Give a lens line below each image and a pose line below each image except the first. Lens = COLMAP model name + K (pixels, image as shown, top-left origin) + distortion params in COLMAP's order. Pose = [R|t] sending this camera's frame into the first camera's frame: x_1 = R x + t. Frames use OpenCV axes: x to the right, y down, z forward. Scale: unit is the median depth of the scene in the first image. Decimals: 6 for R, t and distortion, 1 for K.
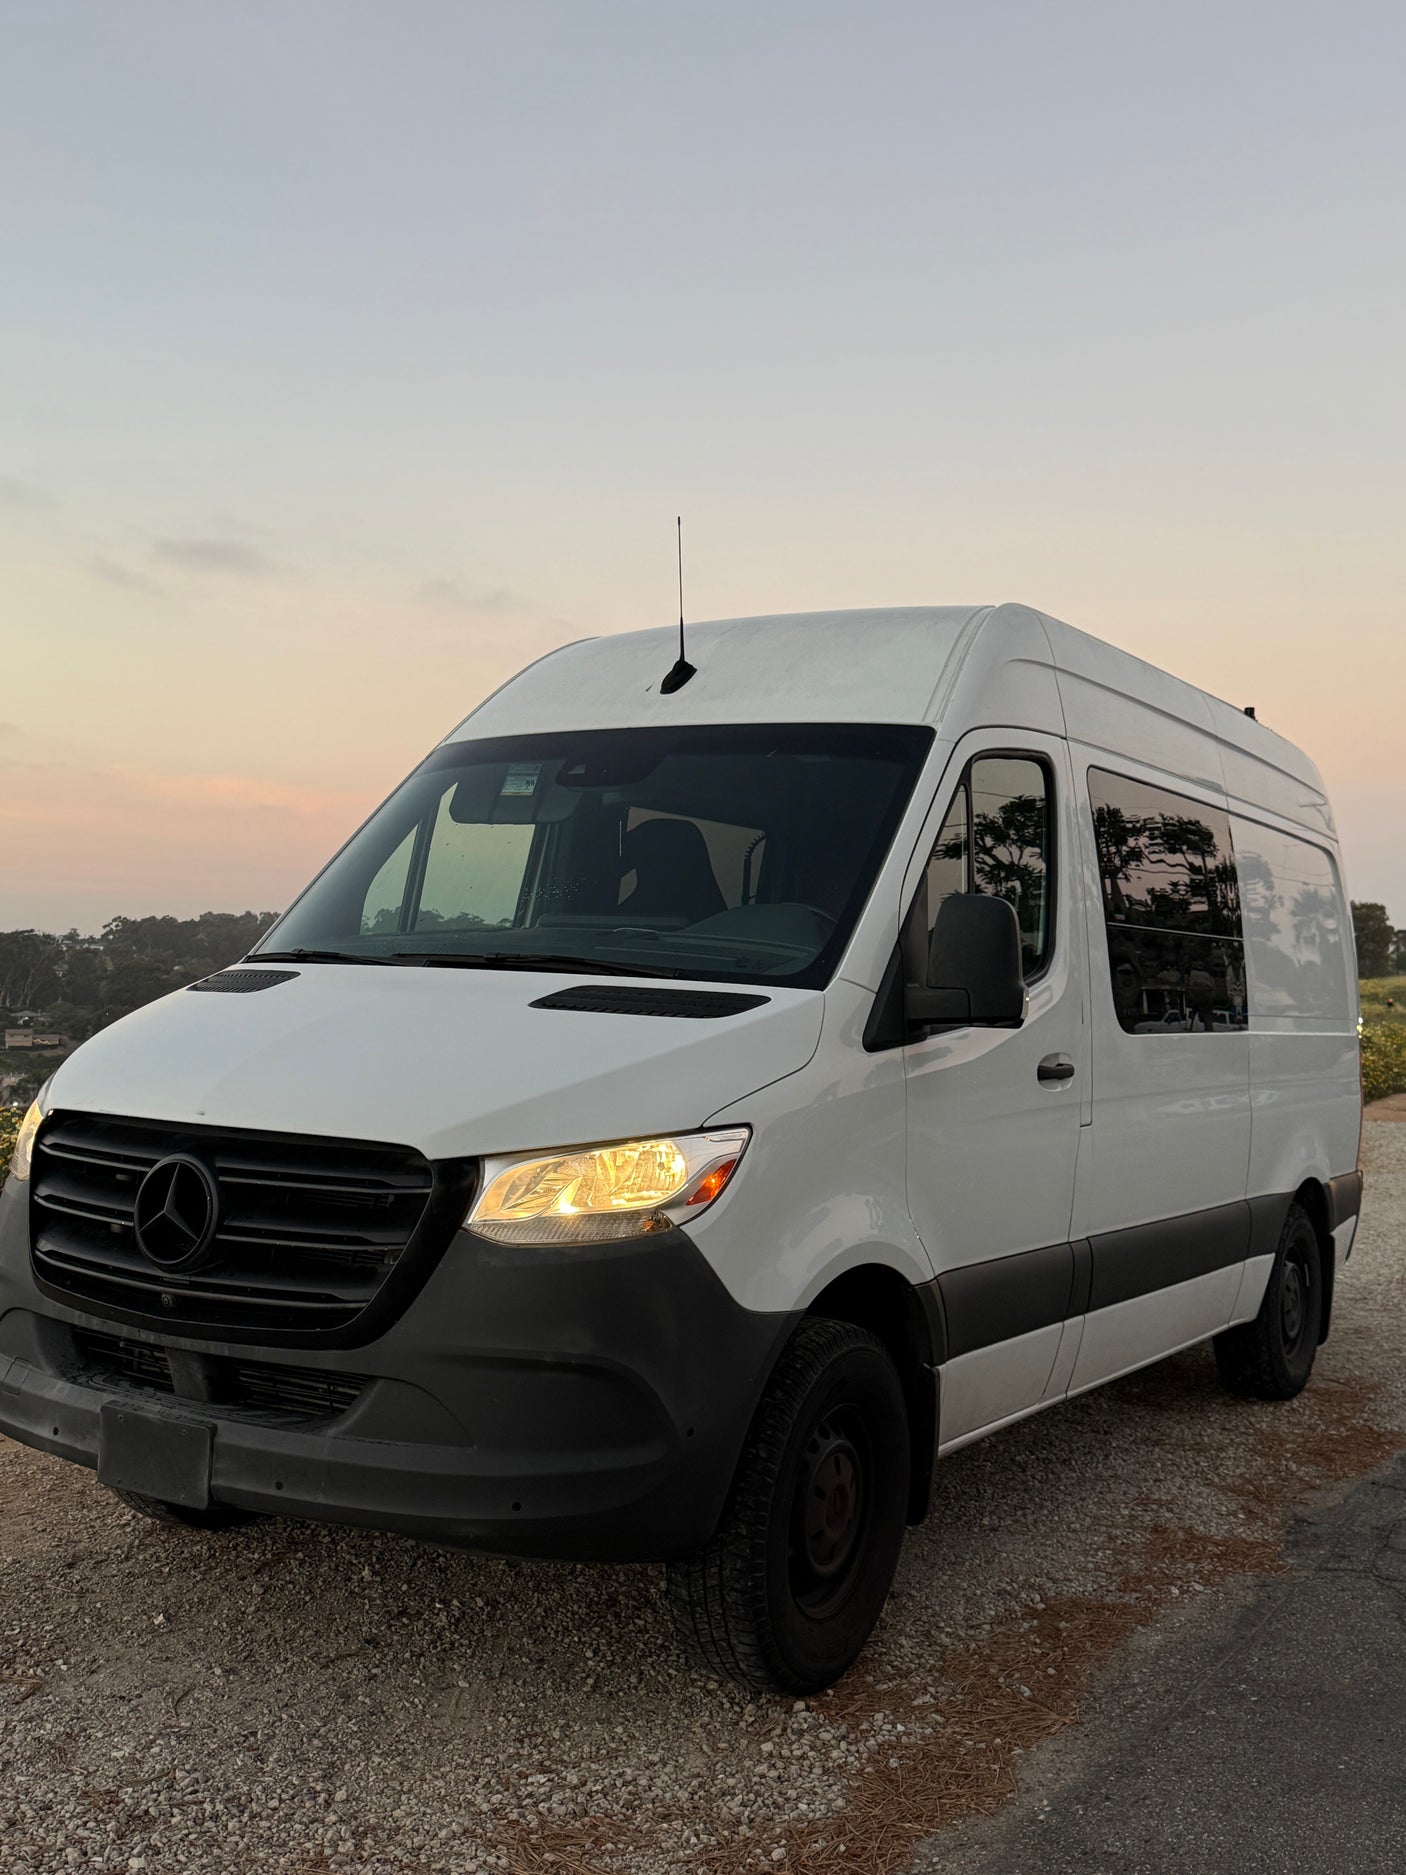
lens RADIAL K [[1745.7, 0, 713.6], [0, 1745.7, 924.8], [0, 0, 1]] dist [0.160237, -0.287304]
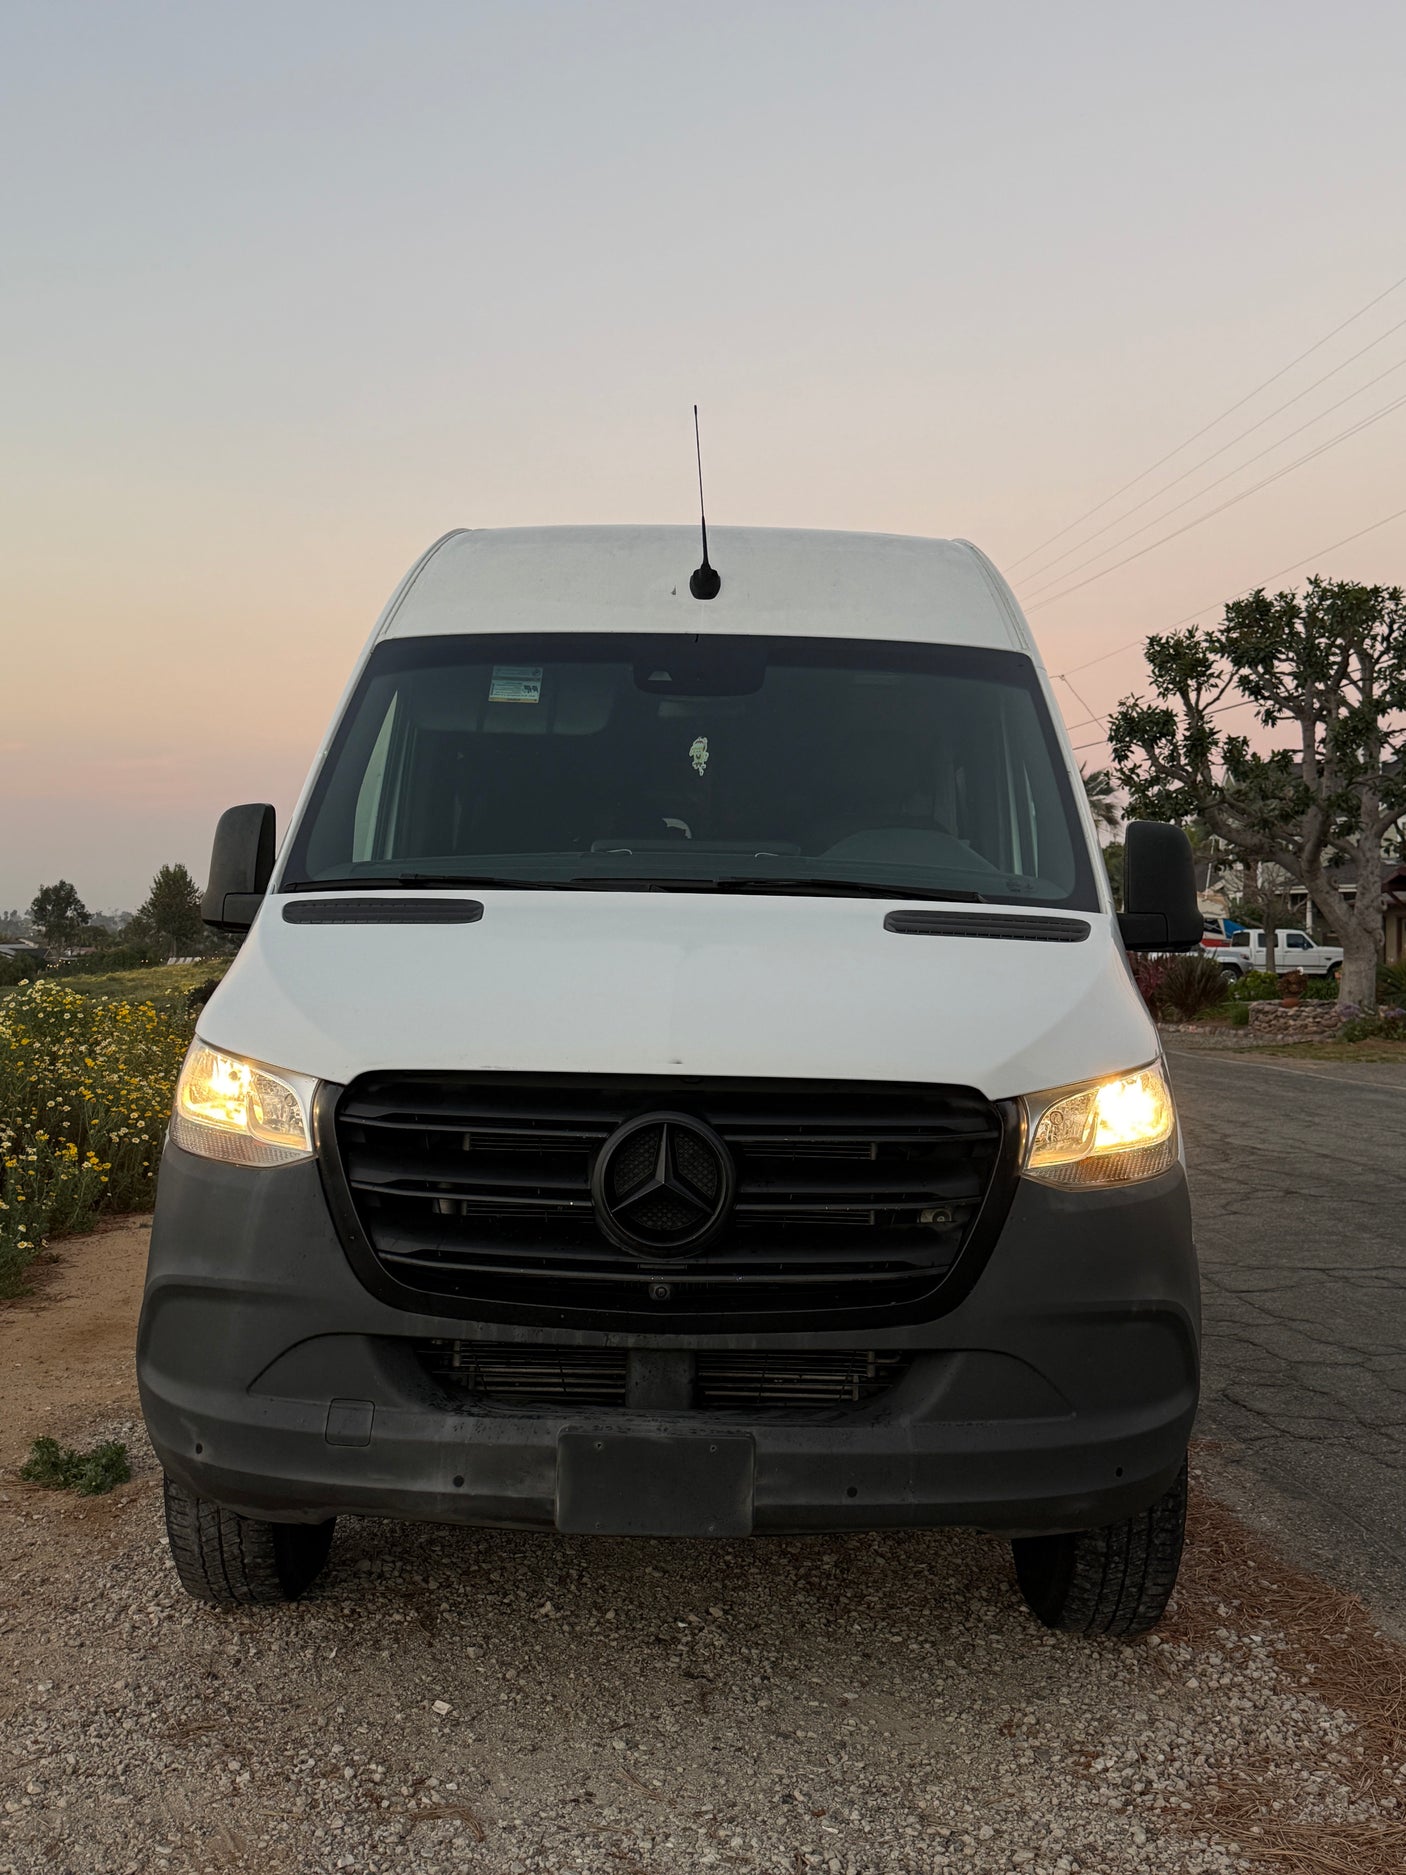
lens RADIAL K [[1745.7, 0, 713.6], [0, 1745.7, 924.8], [0, 0, 1]] dist [0.160237, -0.287304]
pose [[0.860035, -0.002981, 0.510227, -0.690697], [-0.007152, 0.999814, 0.017897, 0.029085], [-0.510185, -0.019041, 0.859854, 0.297358]]
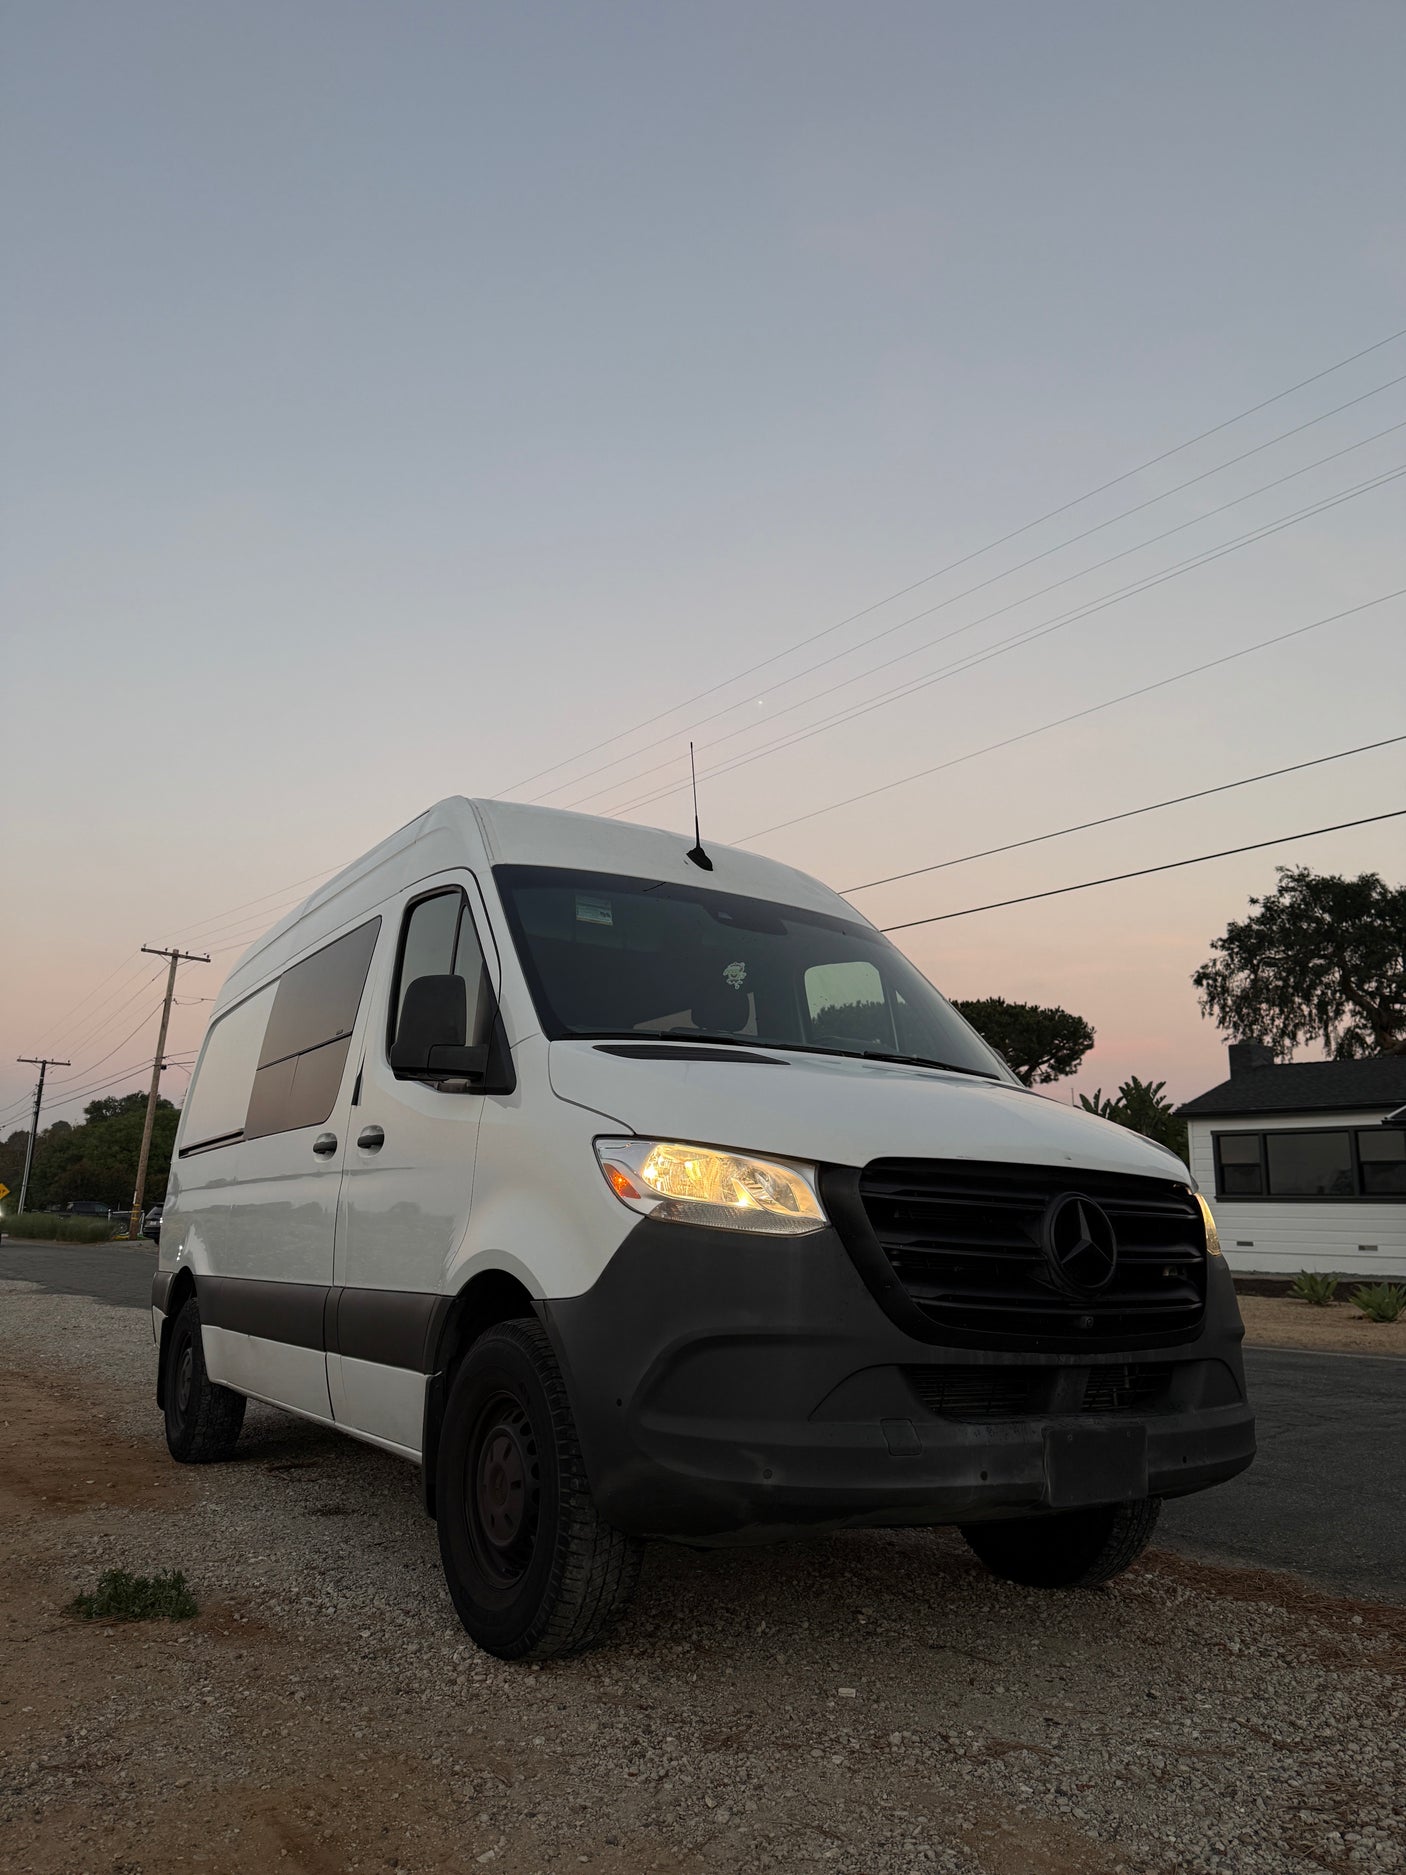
lens RADIAL K [[1249.8, 0, 703.0], [0, 1249.8, 937.5], [0, 0, 1]] dist [0.002699, -0.023818]
pose [[0.452683, 0.196250, 0.869807, -1.153571], [-0.046014, 0.979321, -0.197012, 0.138209], [-0.890484, 0.049161, 0.452352, 0.838289]]
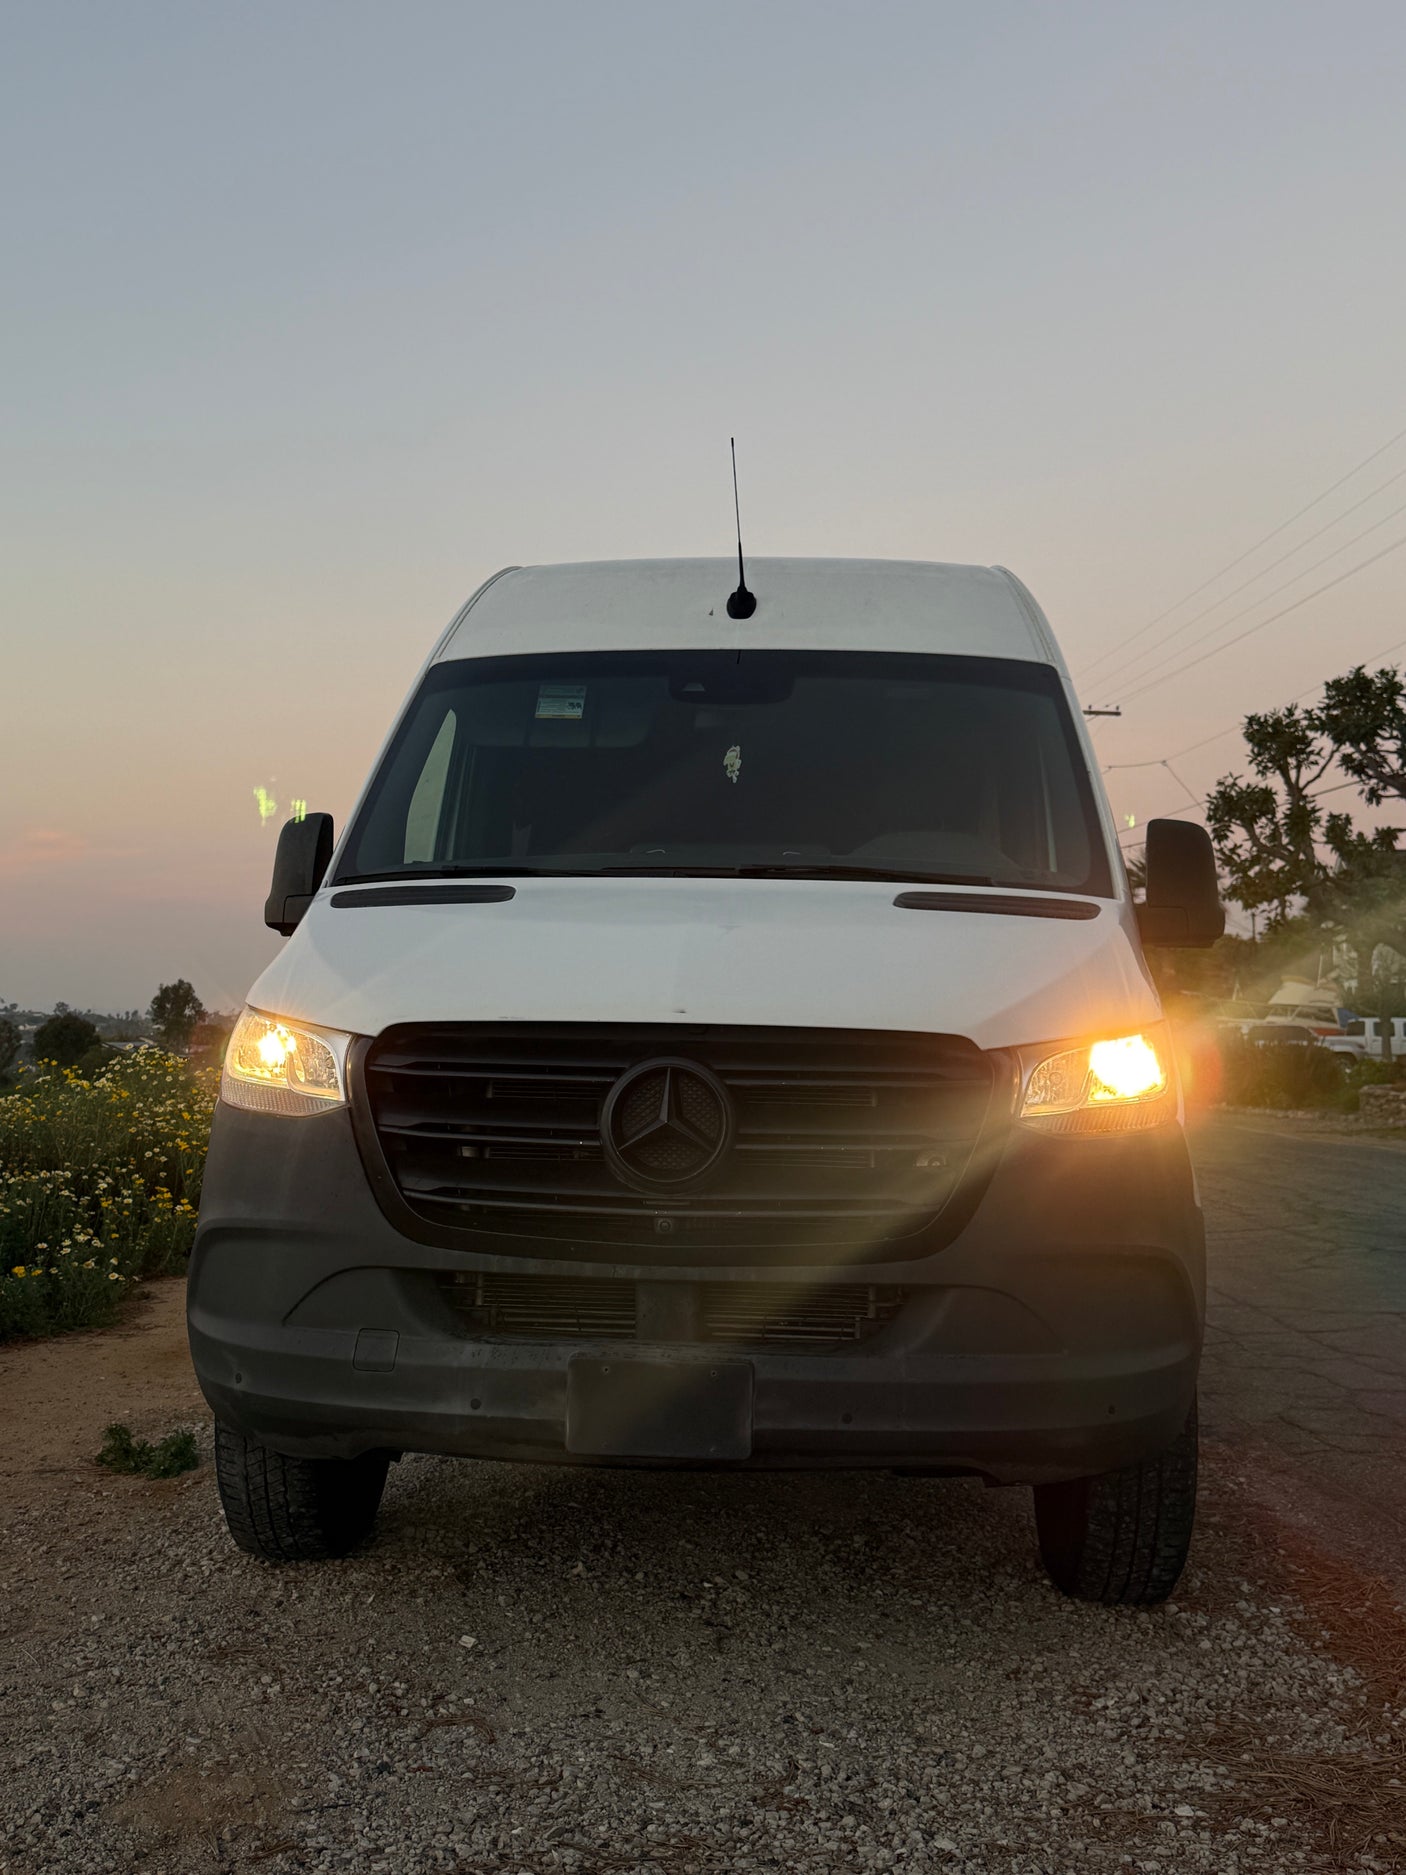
lens RADIAL K [[1740.4, 0, 703.0], [0, 1740.4, 937.5], [0, 0, 1]] dist [0.180330, -0.345392]
pose [[0.890380, 0.014517, 0.454987, -0.672693], [-0.002962, 0.999655, -0.026099, 0.093508], [-0.455208, 0.021891, 0.890116, 0.233395]]
